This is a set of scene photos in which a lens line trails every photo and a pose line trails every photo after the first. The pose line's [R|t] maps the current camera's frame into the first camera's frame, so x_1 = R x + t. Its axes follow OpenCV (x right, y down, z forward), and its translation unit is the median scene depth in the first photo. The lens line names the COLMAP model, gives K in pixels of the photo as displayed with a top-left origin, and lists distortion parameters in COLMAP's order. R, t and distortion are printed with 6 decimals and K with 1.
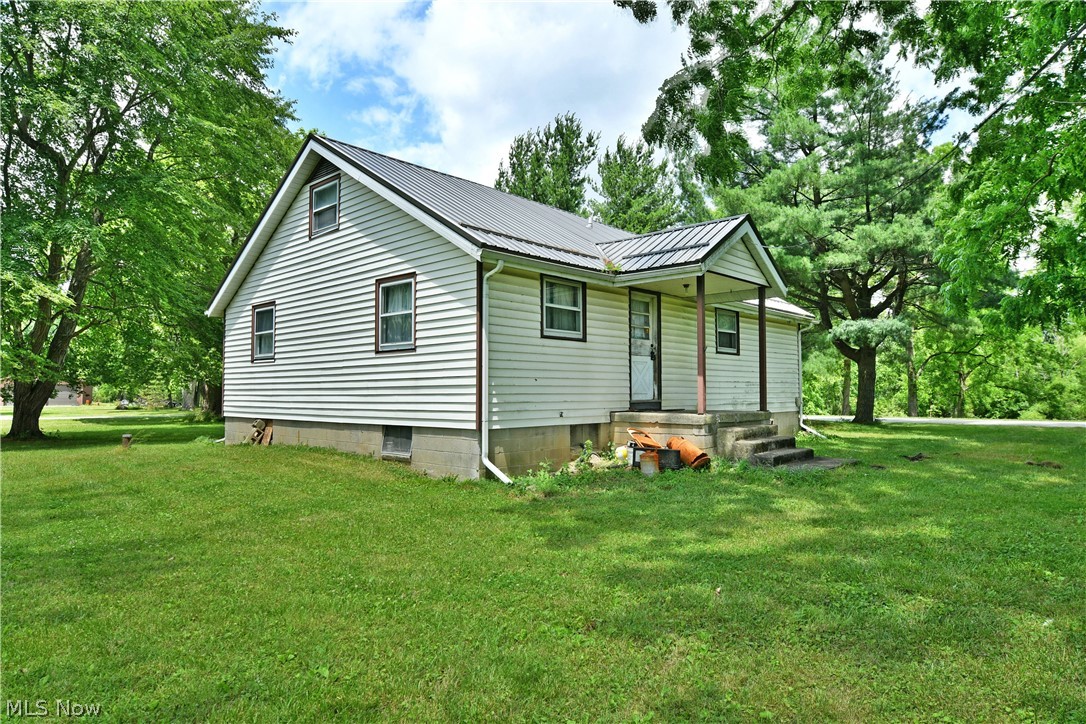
lens RADIAL K [[656.6, 0, 543.0], [0, 656.6, 362.0], [0, 0, 1]] dist [-0.002210, 0.000001]
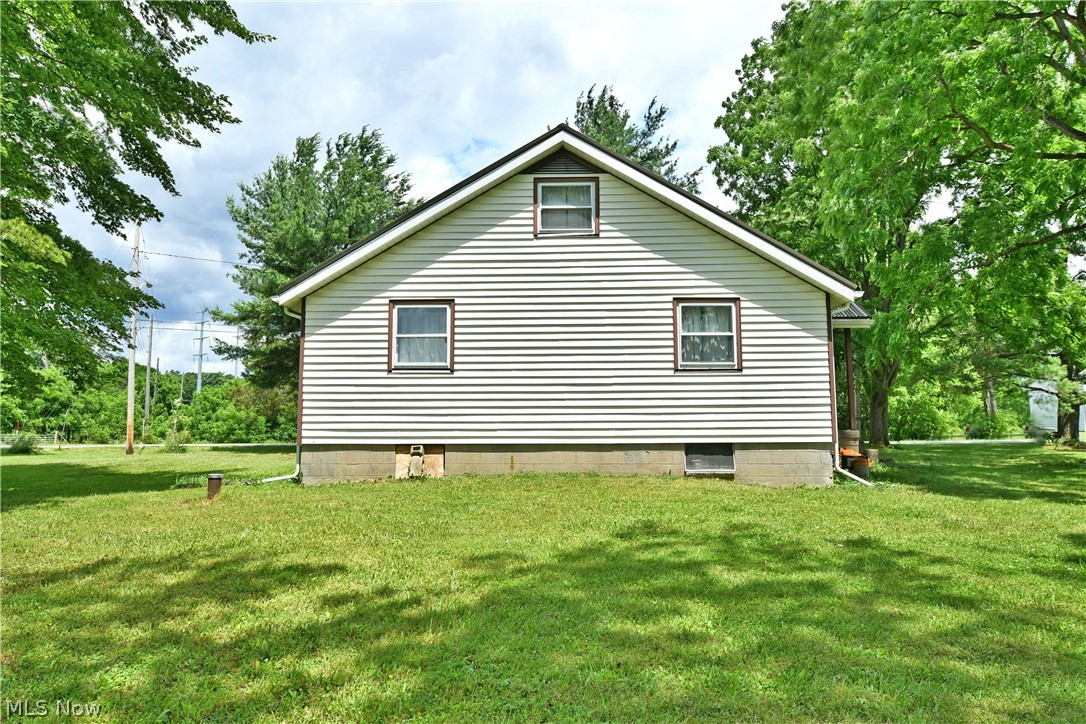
lens RADIAL K [[656.6, 0, 543.0], [0, 656.6, 362.0], [0, 0, 1]] dist [-0.002210, 0.000001]
pose [[0.748037, 0.064624, 0.660503, -1.056308], [-0.030122, 0.997528, -0.063485, 0.041501], [-0.662973, 0.027594, 0.748135, 0.389199]]
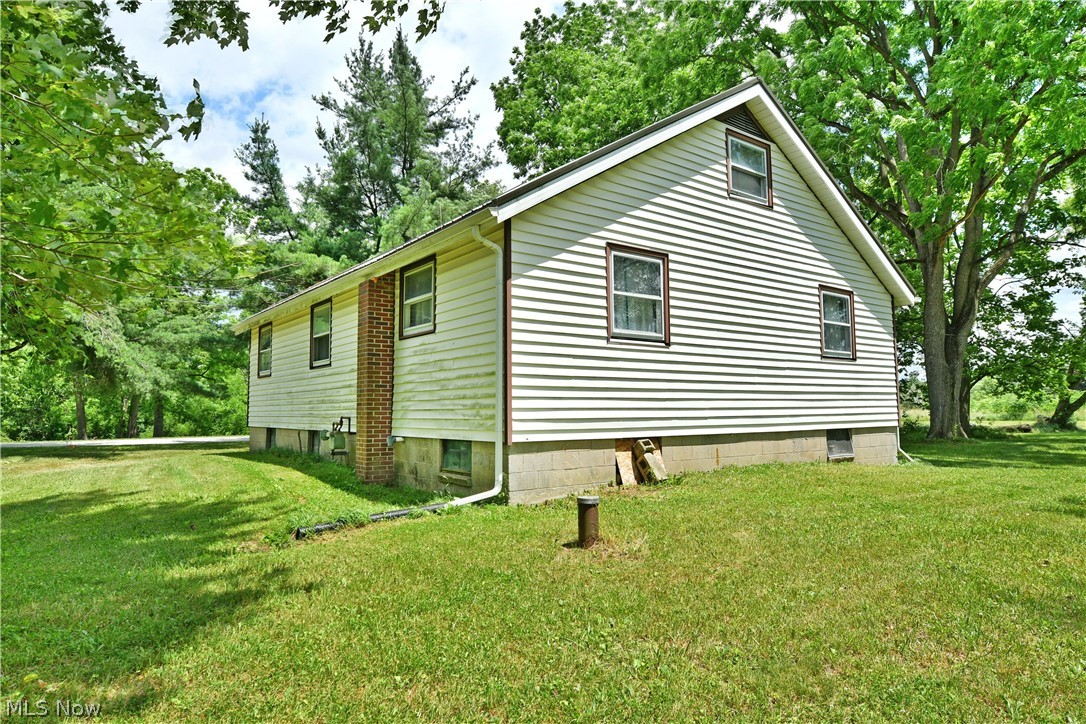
lens RADIAL K [[638.1, 0, 527.4], [0, 638.1, 359.6], [0, 0, 1]] dist [-0.016436, -0.000804]
pose [[0.203004, 0.075162, 0.976289, -1.280975], [-0.042585, 0.996784, -0.067885, 0.073573], [-0.978251, -0.027794, 0.205552, 1.231992]]
